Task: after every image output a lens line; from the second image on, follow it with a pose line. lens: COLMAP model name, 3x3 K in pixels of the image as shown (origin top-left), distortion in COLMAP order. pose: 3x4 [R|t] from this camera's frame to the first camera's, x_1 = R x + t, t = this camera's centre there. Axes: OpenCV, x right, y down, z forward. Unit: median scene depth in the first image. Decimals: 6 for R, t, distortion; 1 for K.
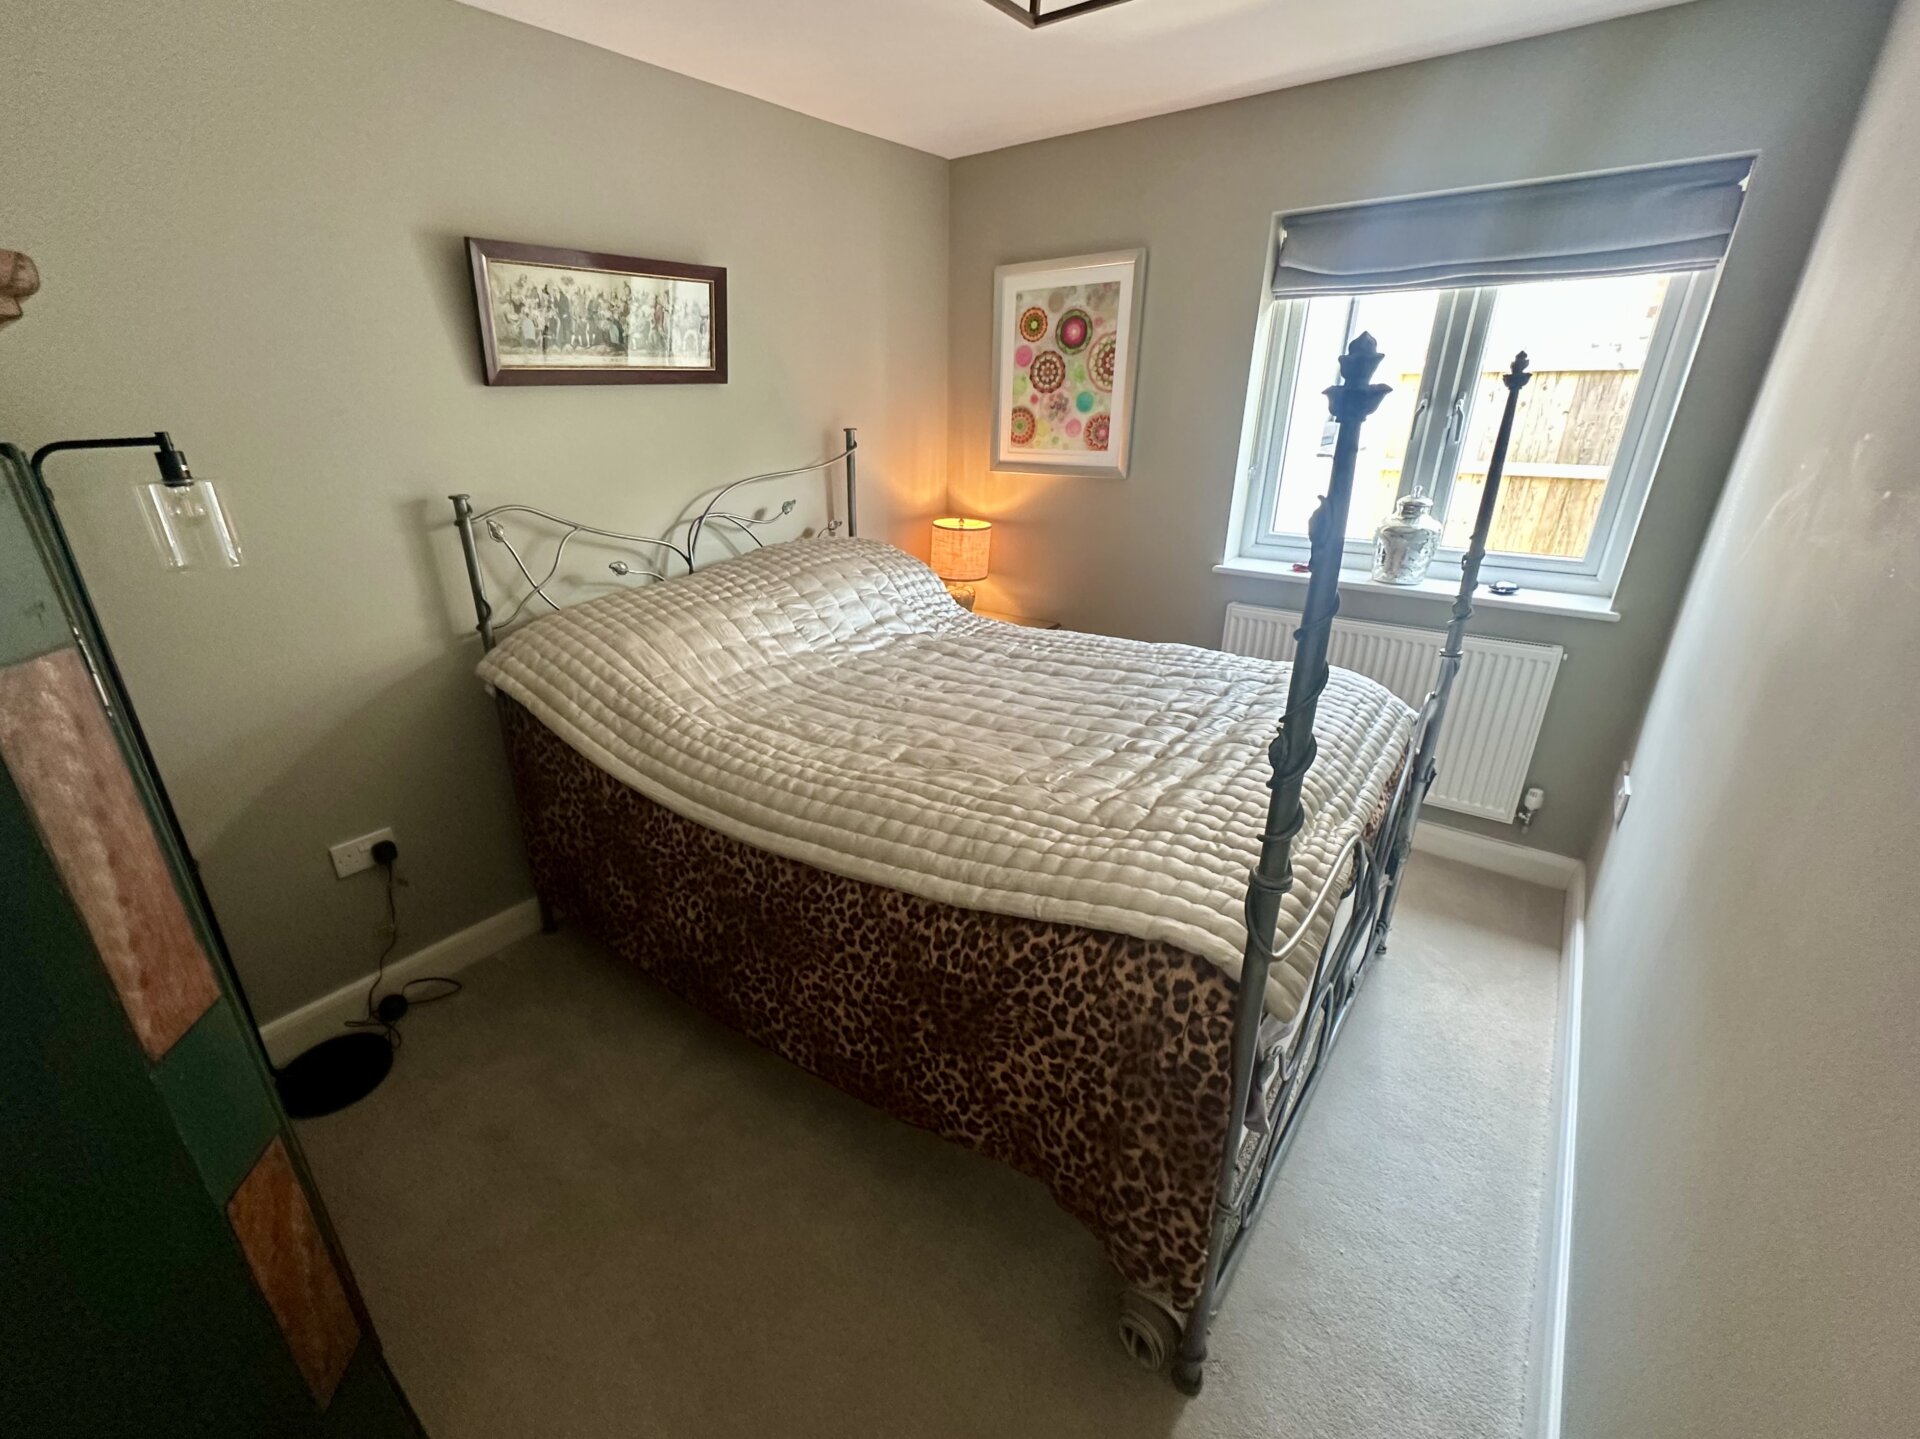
lens RADIAL K [[765.0, 0, 953.9], [0, 765.0, 708.4], [0, 0, 1]] dist [-0.004057, 0.000790]
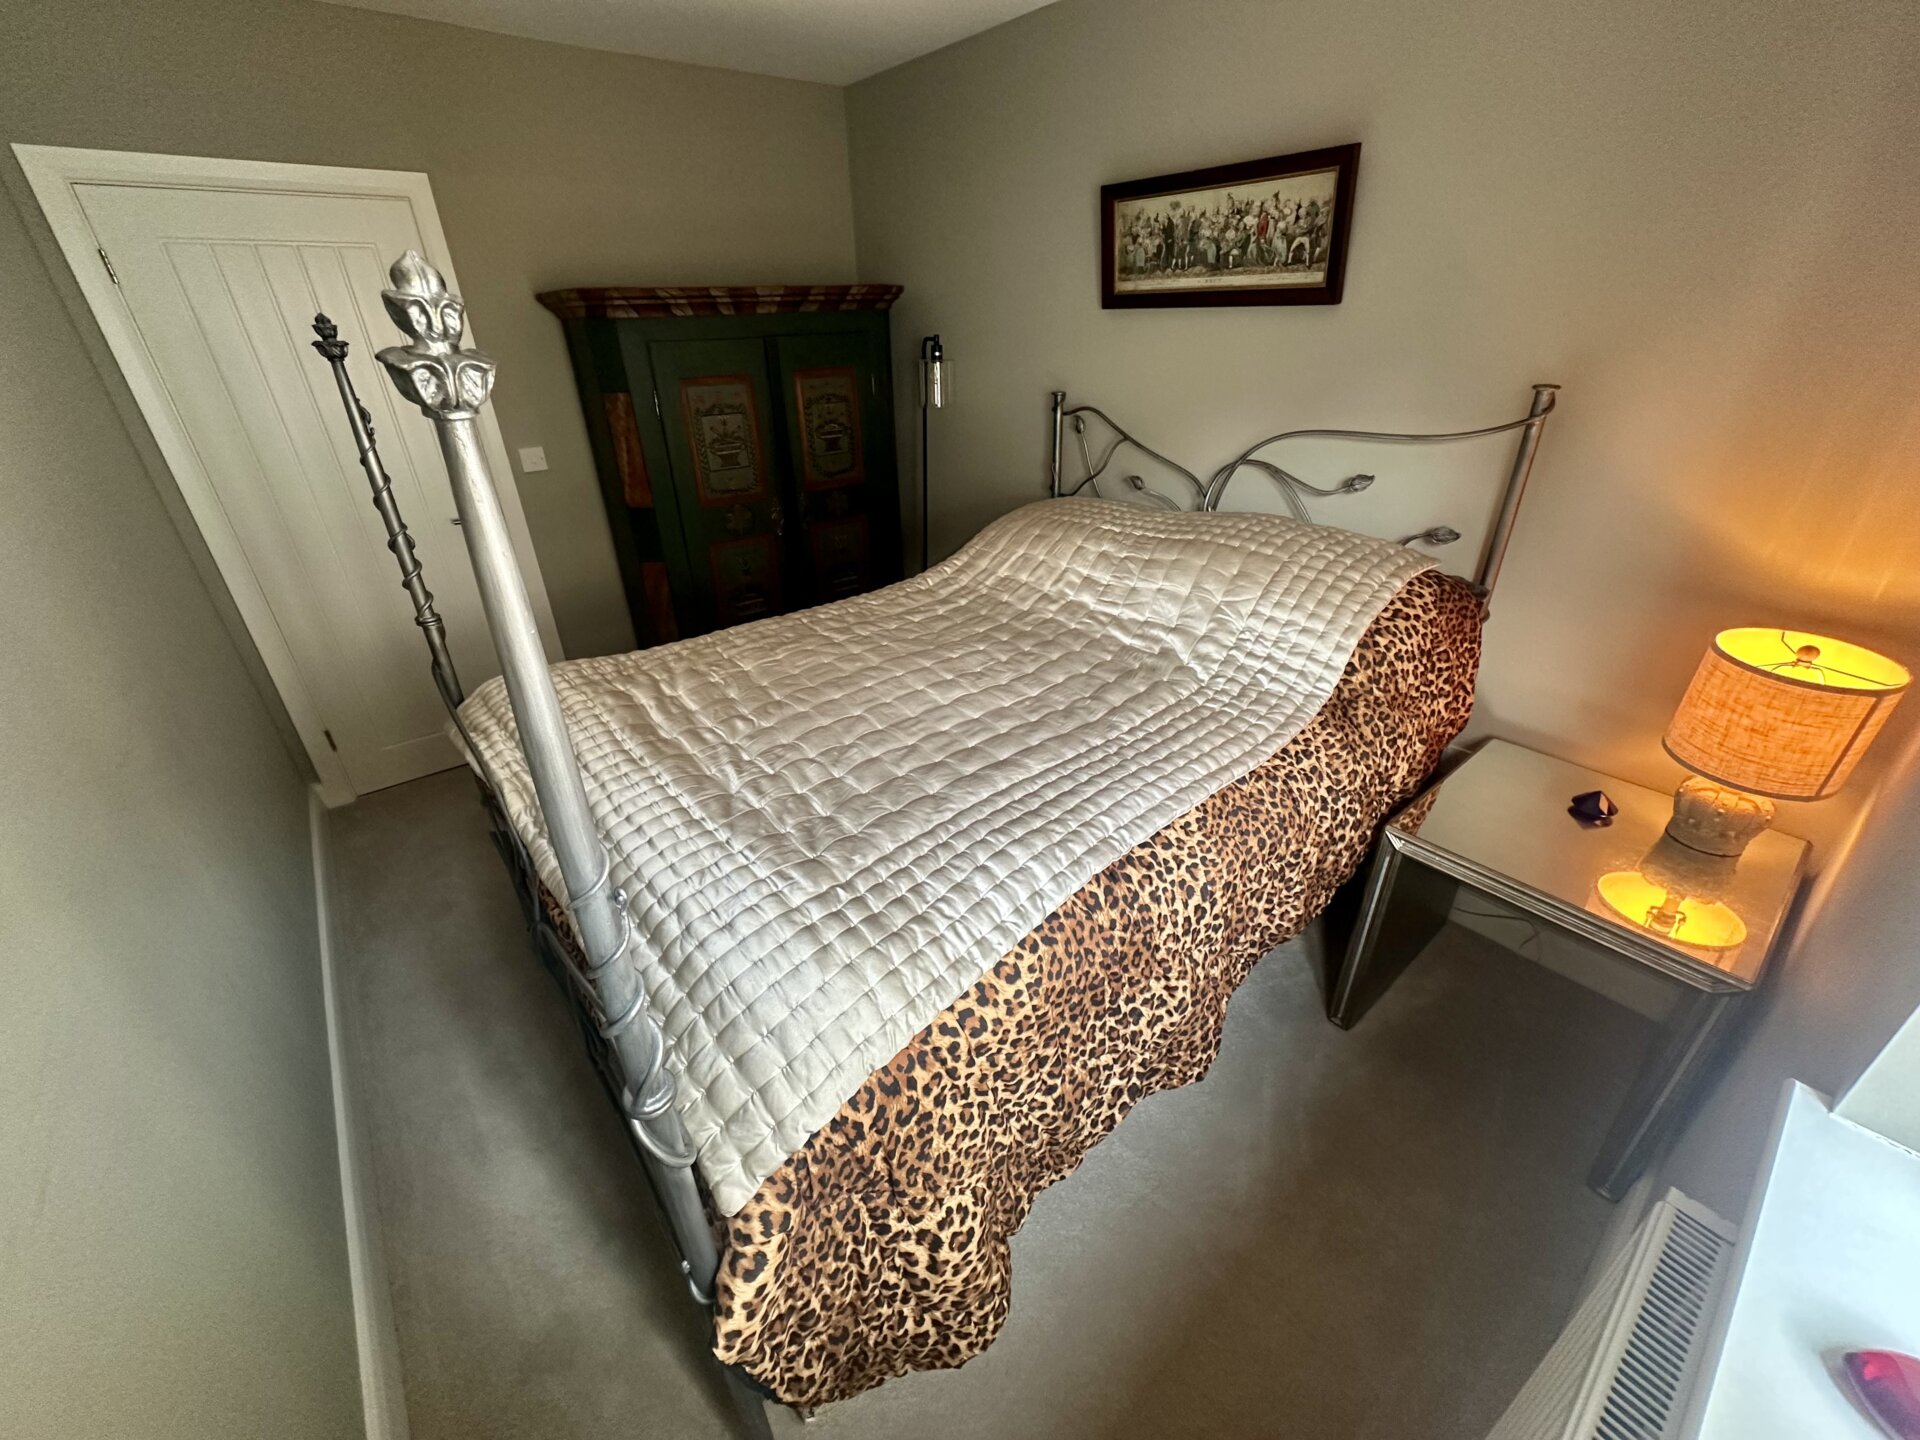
lens RADIAL K [[765.0, 0, 957.2], [0, 765.0, 732.1], [0, 0, 1]] dist [-0.004057, 0.000790]
pose [[-0.220862, 0.483530, -0.847005, 0.778206], [-0.360732, 0.766366, 0.531559, -0.428346], [0.906141, 0.422944, 0.005164, 0.973593]]
